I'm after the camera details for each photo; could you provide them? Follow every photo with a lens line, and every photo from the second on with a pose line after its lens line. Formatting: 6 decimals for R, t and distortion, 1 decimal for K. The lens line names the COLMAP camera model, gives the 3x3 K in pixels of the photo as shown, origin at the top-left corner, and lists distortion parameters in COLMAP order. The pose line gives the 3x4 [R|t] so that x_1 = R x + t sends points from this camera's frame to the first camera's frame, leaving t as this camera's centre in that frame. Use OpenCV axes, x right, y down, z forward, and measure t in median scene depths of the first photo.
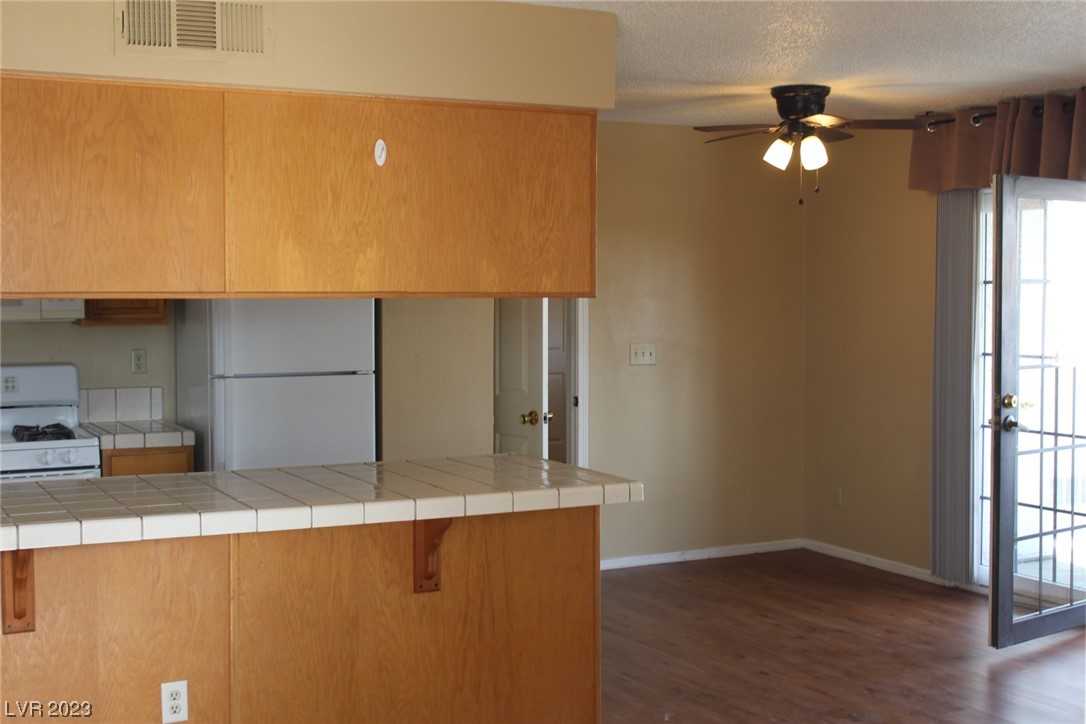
lens RADIAL K [[1492.4, 0, 544.8], [0, 1492.4, 328.7], [0, 0, 1]] dist [-0.012200, 0.000000]
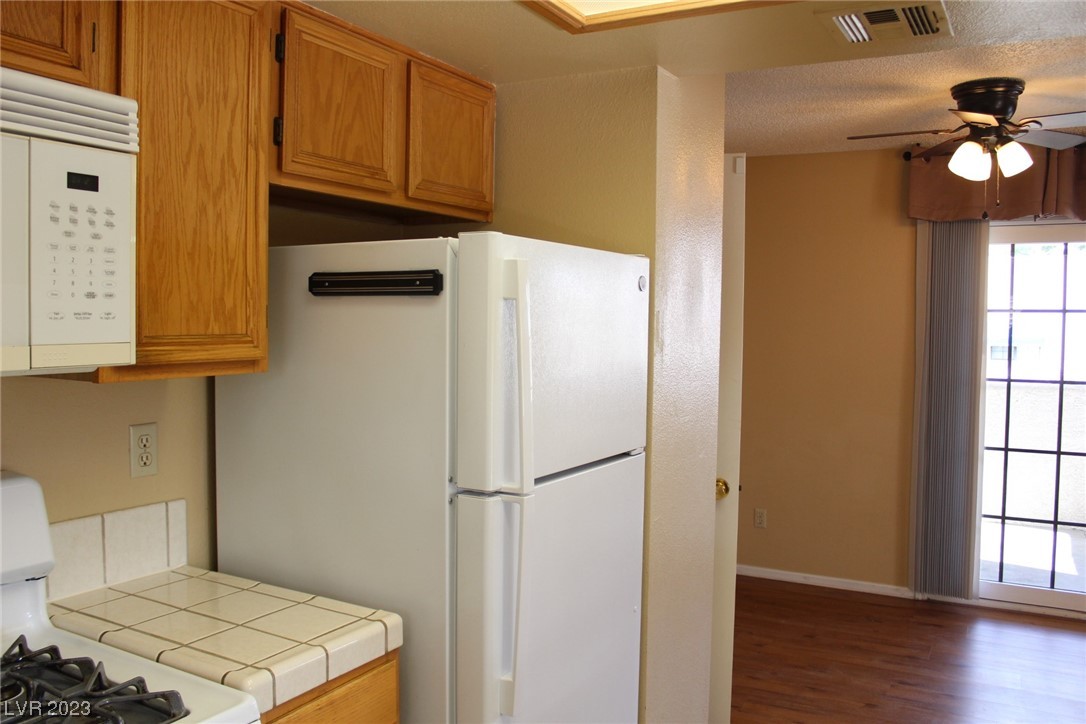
lens RADIAL K [[910.0, 0, 547.4], [0, 910.0, 358.4], [0, 0, 1]] dist [-0.125445, 0.016431]
pose [[0.835870, -0.015174, 0.548718, -0.445073], [0.003879, 0.999756, 0.021738, -0.018695], [-0.548914, -0.016042, 0.835725, 0.965756]]
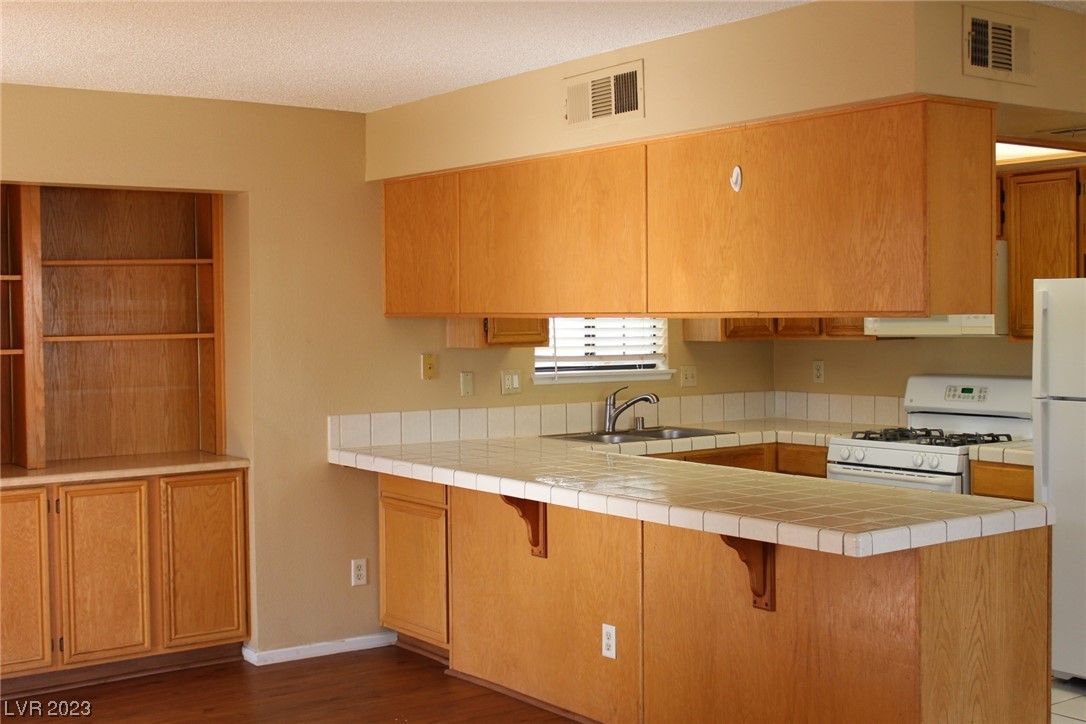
lens RADIAL K [[1492.4, 0, 549.2], [0, 1492.4, 350.7], [0, 0, 1]] dist [-0.012200, 0.000000]
pose [[0.111501, 0.022488, -0.993510, 0.887868], [-0.019971, 0.999593, 0.020385, -0.015634], [0.993564, 0.017569, 0.111905, 0.728821]]
